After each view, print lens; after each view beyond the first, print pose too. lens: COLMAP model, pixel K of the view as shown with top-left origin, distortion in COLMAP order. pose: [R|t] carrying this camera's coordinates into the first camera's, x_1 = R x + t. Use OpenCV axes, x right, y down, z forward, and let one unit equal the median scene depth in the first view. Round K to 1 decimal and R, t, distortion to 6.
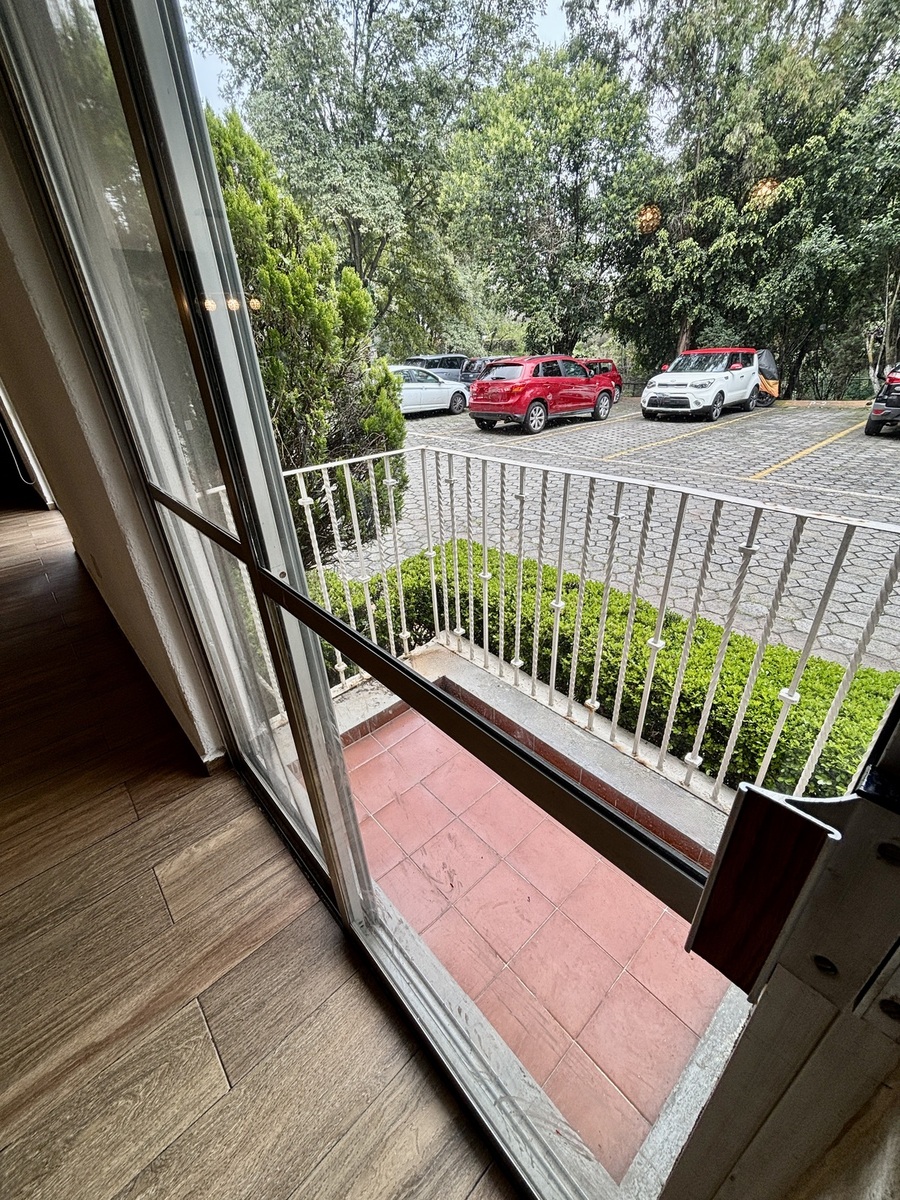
lens RADIAL K [[488.1, 0, 449.5], [0, 488.1, 589.2], [0, 0, 1]] dist [-0.000044, 0.001002]
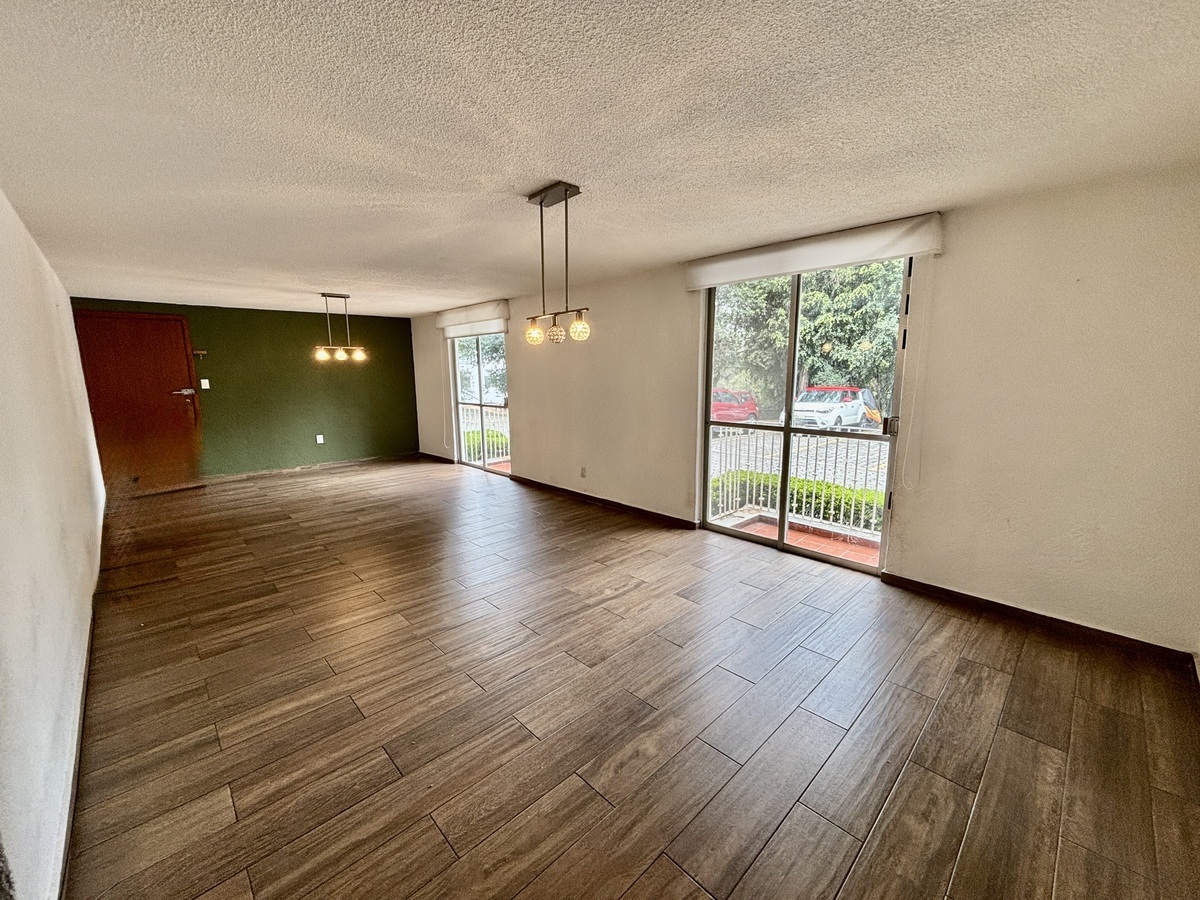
lens RADIAL K [[488.1, 0, 599.9], [0, 488.1, 441.9], [0, 0, 1]] dist [-0.000044, 0.001002]
pose [[0.998846, 0.029368, 0.038000, -0.129771], [-0.015523, 0.946190, -0.323239, 0.091785], [-0.045448, 0.322276, 0.945554, -0.187646]]
